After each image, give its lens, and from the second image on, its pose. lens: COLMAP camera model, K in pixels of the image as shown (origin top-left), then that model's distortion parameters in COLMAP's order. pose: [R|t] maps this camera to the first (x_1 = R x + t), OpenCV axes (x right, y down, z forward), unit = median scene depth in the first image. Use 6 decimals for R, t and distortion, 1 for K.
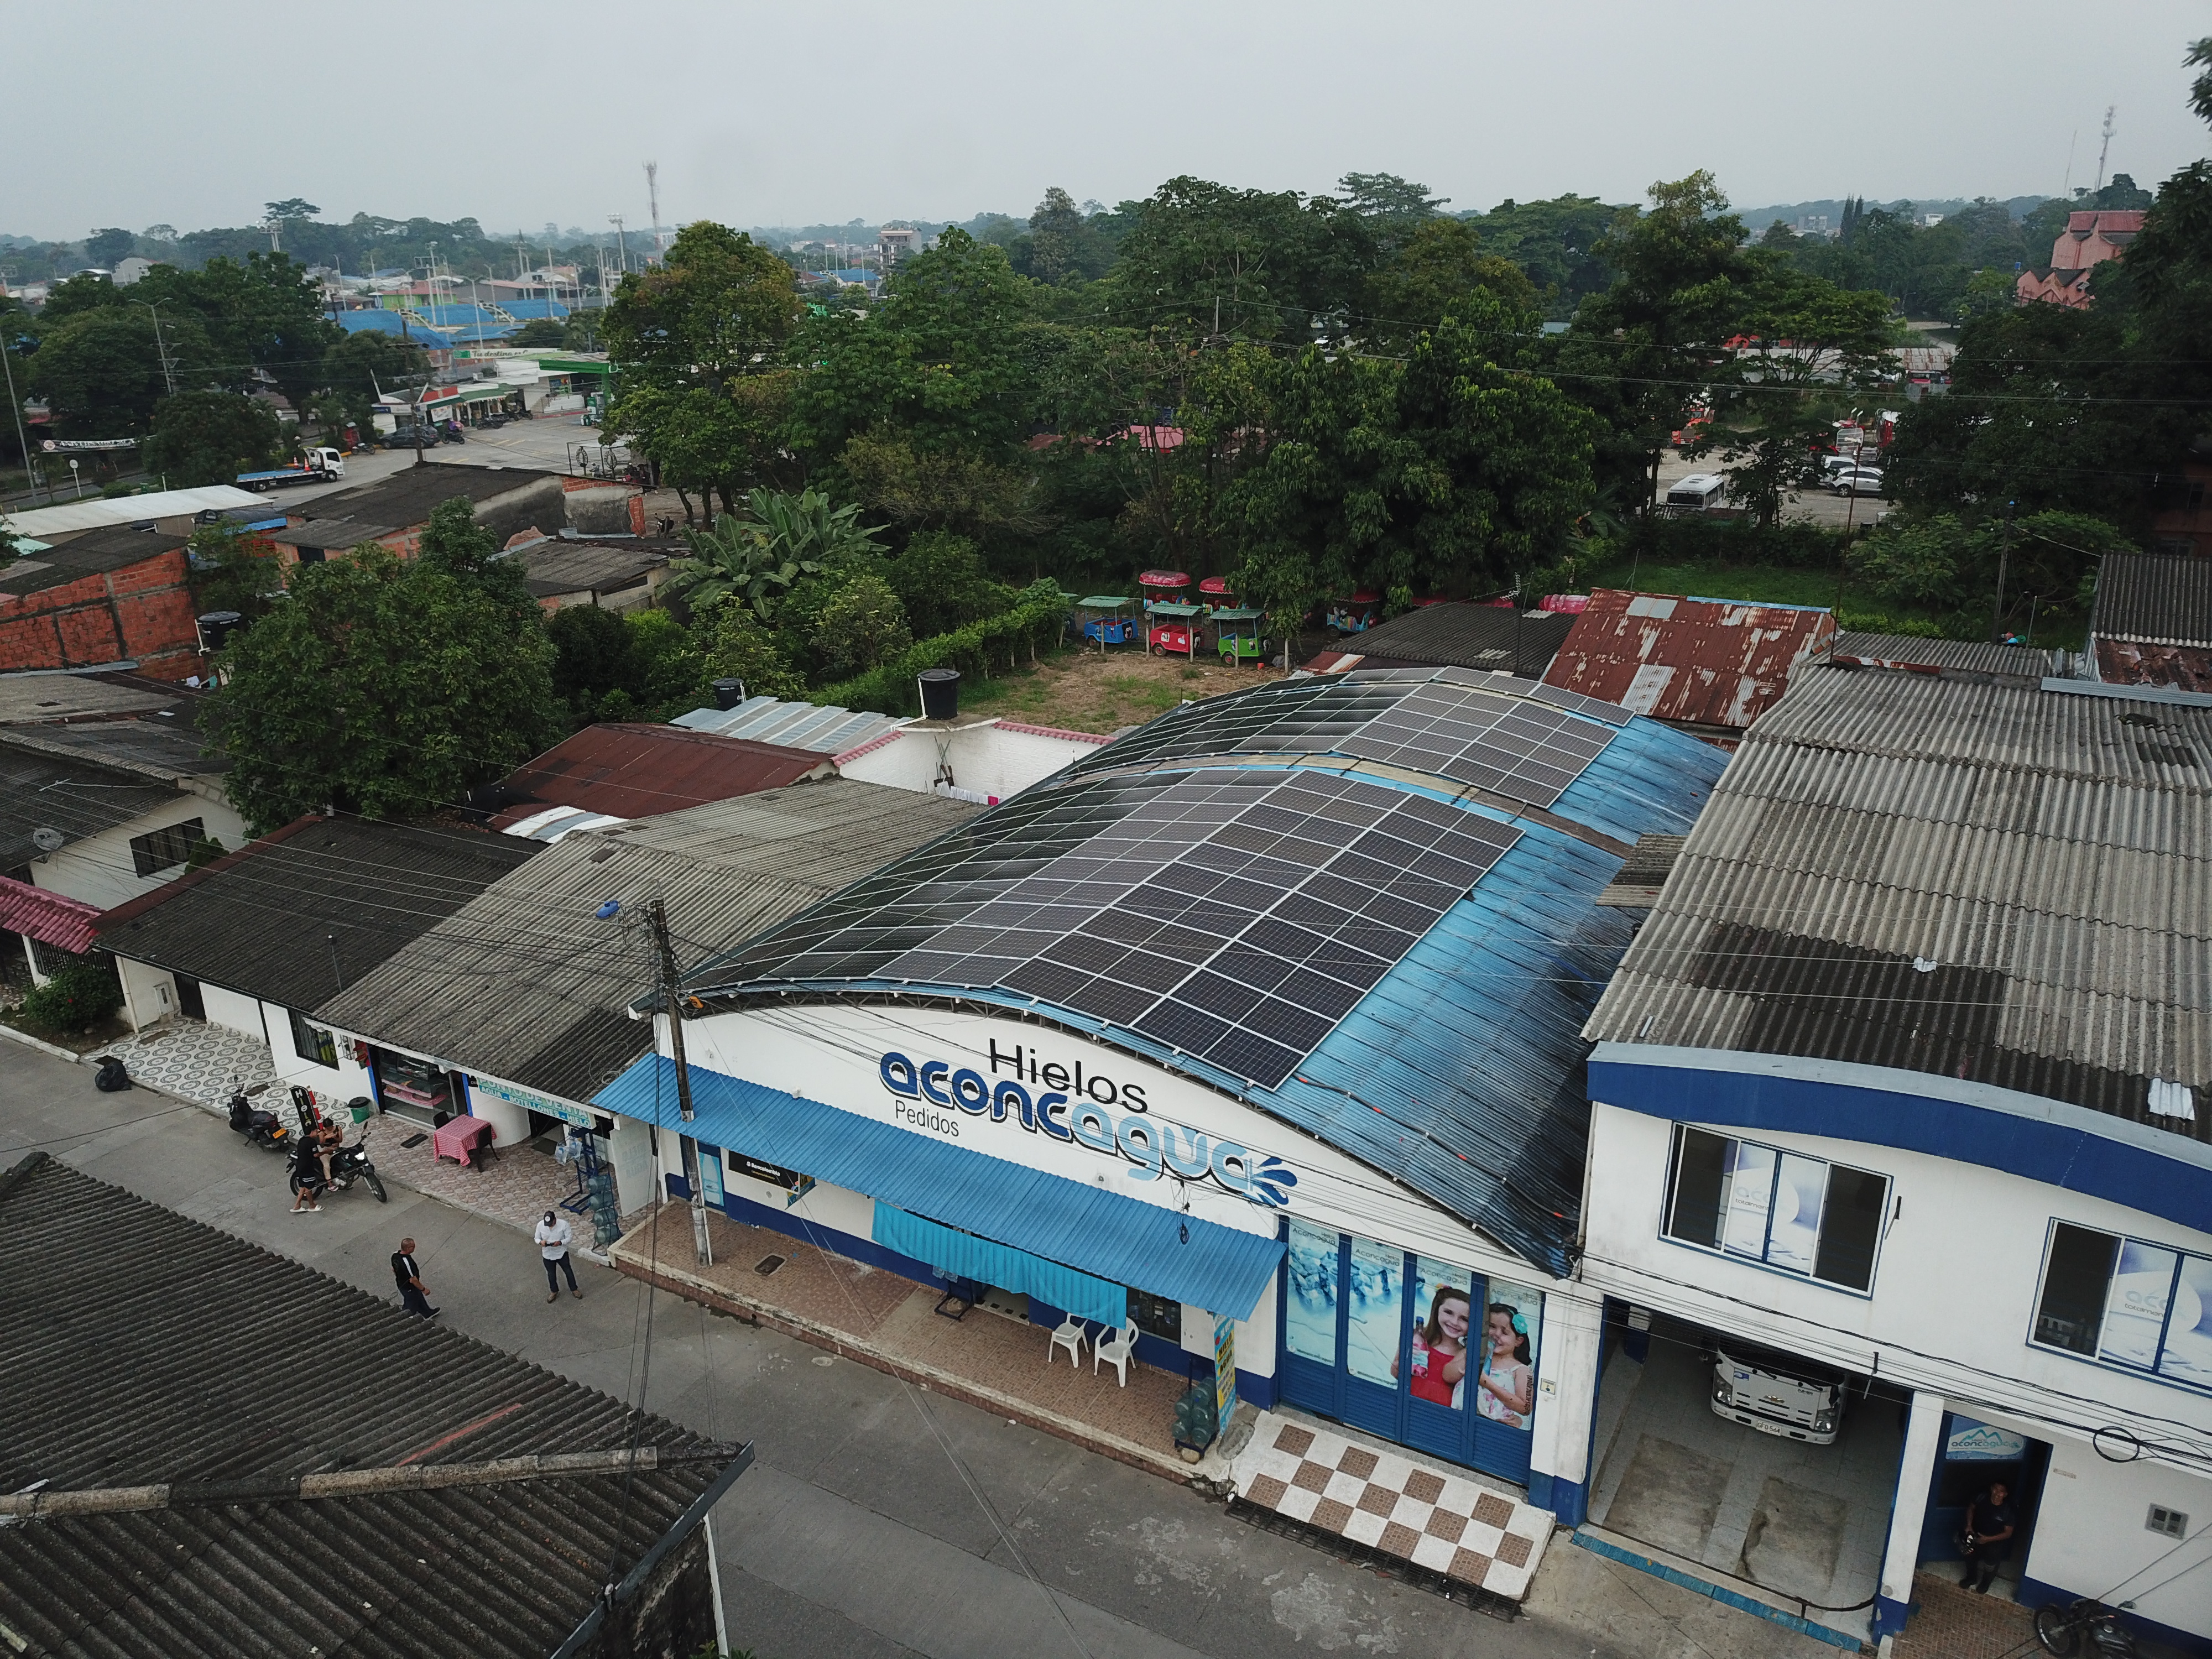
lens RADIAL K [[1681.5, 0, 1095.2], [0, 1681.5, 834.8], [0, 0, 1]] dist [0.017030, -0.024111]
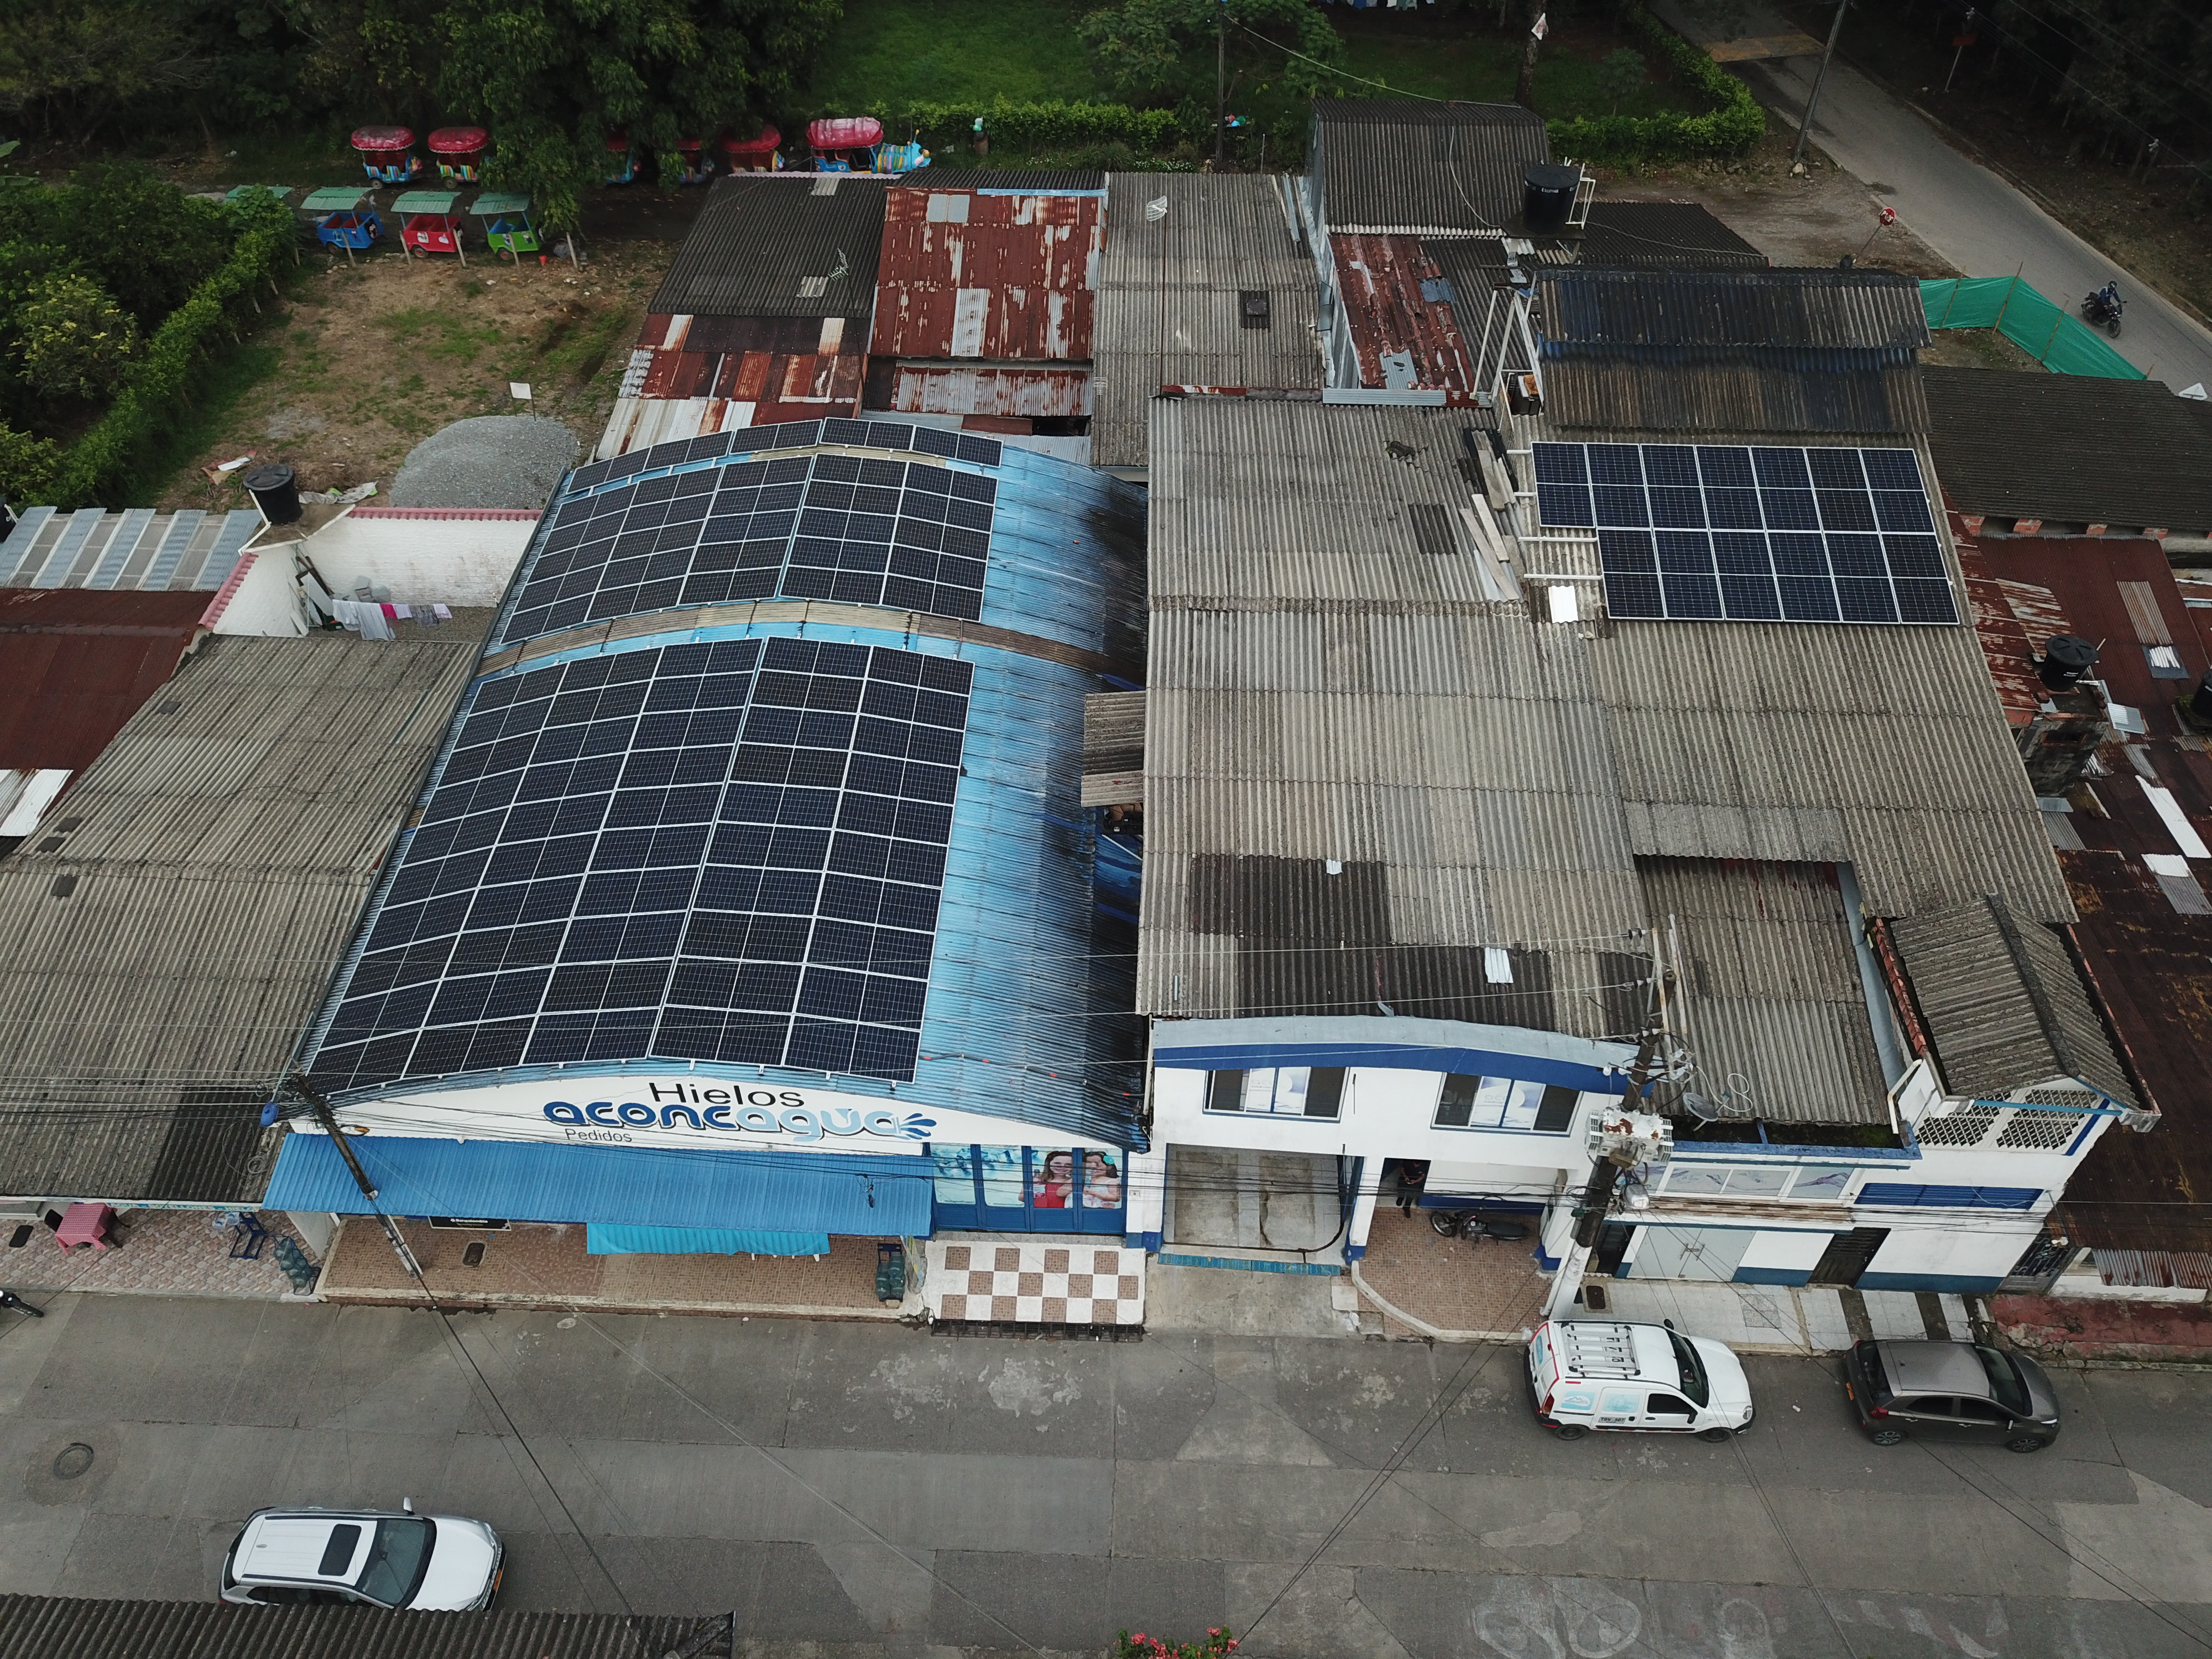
lens RADIAL K [[1681.5, 0, 1095.2], [0, 1681.5, 834.8], [0, 0, 1]] dist [0.017030, -0.024111]
pose [[0.884801, -0.319421, 0.339261, -0.138946], [0.145601, 0.881141, 0.449879, -0.549451], [-0.442637, -0.348657, 0.826142, -0.058518]]
